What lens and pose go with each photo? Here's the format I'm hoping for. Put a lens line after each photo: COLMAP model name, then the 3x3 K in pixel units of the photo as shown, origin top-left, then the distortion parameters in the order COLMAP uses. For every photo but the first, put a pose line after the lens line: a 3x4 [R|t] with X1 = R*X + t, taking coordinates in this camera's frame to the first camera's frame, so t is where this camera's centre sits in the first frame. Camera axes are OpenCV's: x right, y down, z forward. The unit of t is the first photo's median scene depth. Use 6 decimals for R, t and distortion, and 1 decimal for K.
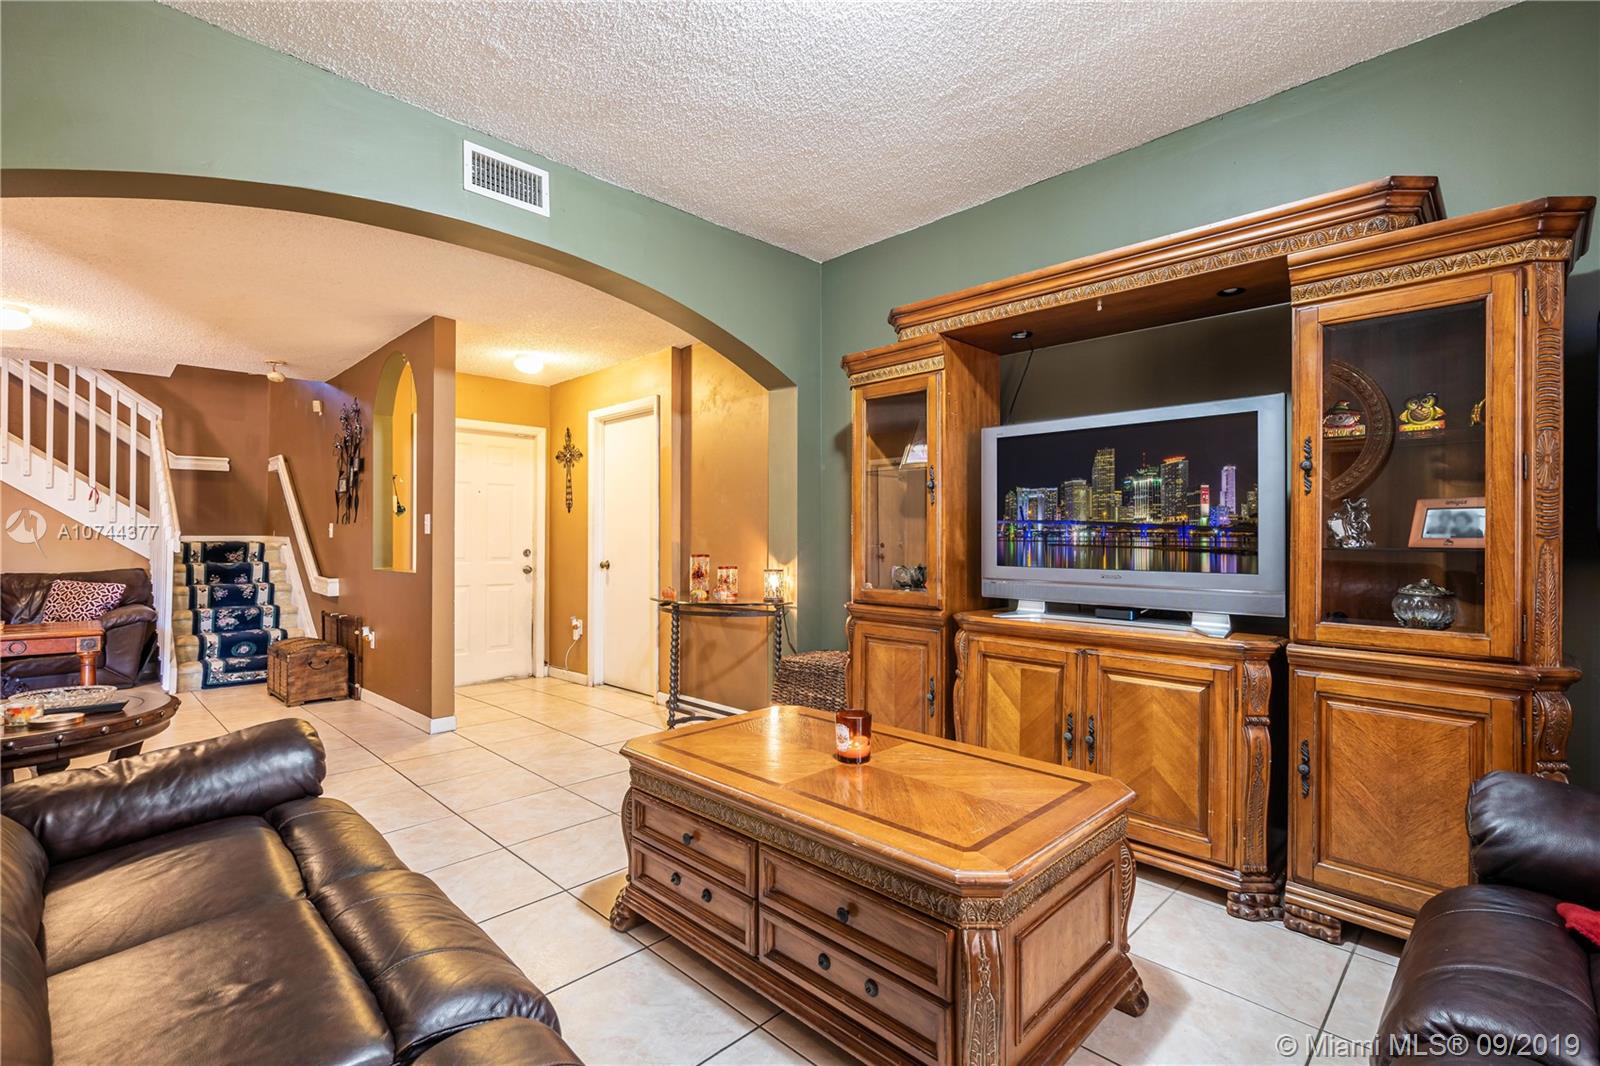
lens RADIAL K [[731.2, 0, 790.3], [0, 731.2, 530.2], [0, 0, 1]] dist [-0.003182, 0.000236]
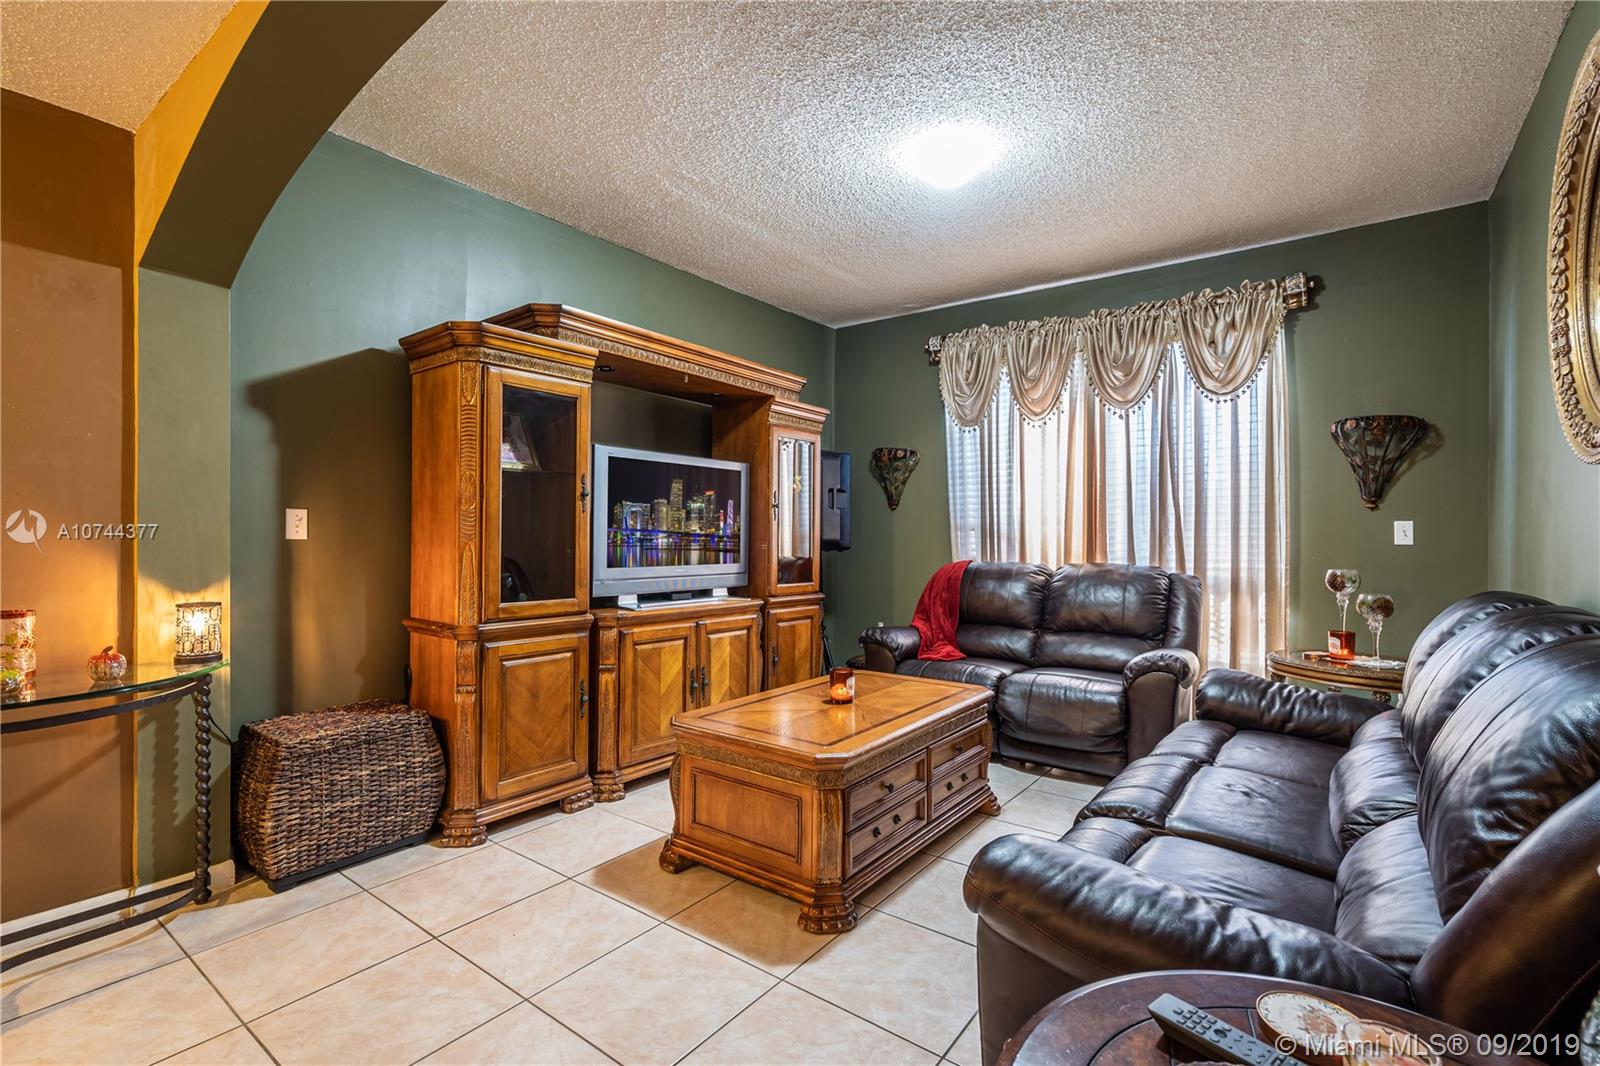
lens RADIAL K [[731.2, 0, 792.9], [0, 731.2, 528.2], [0, 0, 1]] dist [-0.003182, 0.000236]
pose [[-0.137624, 0.009380, 0.990440, -0.706206], [-0.016497, 0.999795, -0.011761, -0.003640], [-0.990347, -0.017958, -0.137441, 0.695397]]
